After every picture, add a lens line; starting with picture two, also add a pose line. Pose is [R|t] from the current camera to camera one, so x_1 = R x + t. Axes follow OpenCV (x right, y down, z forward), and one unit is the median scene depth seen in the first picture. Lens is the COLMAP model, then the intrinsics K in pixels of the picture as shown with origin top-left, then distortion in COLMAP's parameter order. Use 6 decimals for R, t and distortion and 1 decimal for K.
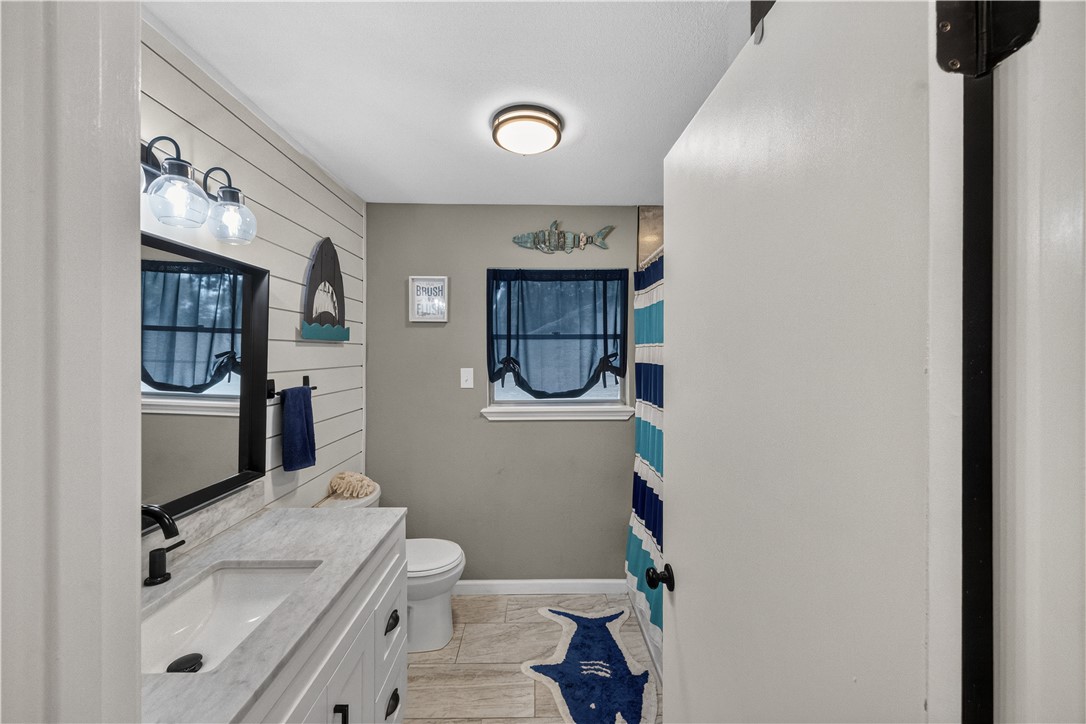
lens RADIAL K [[427.0, 0, 540.7], [0, 427.0, 357.7], [0, 0, 1]] dist [0.015836, -0.000496]
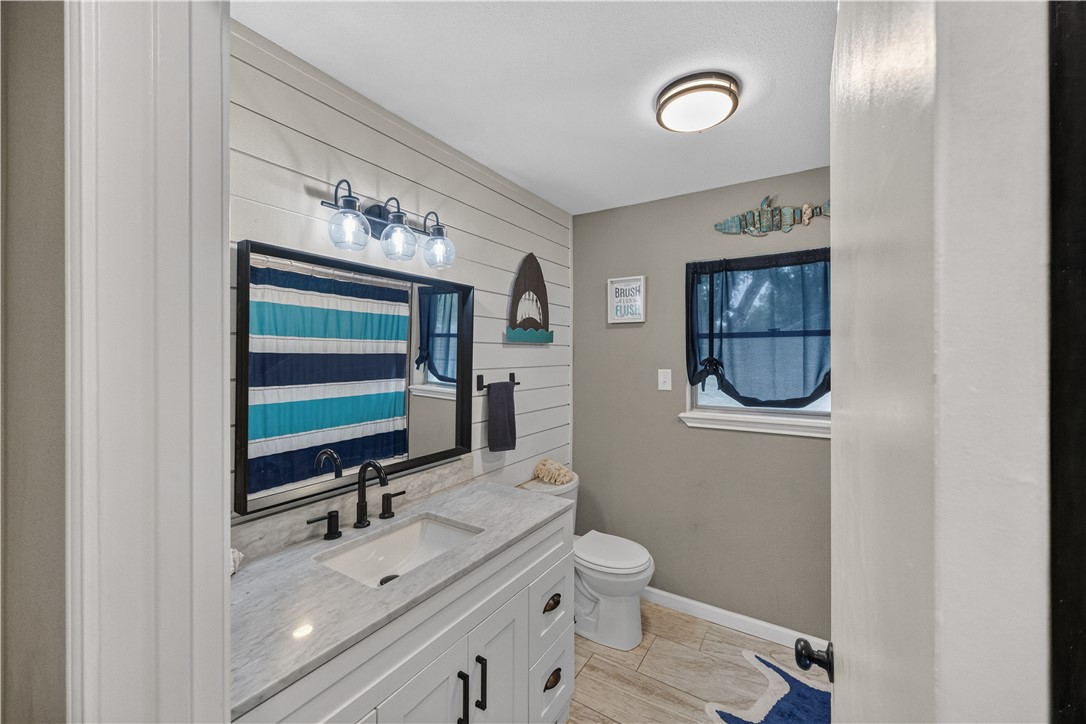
lens RADIAL K [[427.0, 0, 541.4], [0, 427.0, 356.1], [0, 0, 1]] dist [0.015836, -0.000496]
pose [[0.837608, 0.003880, -0.546257, 0.143937], [-0.006484, 0.999975, -0.002839, -0.000476], [0.546233, 0.005920, 0.837613, 0.056034]]
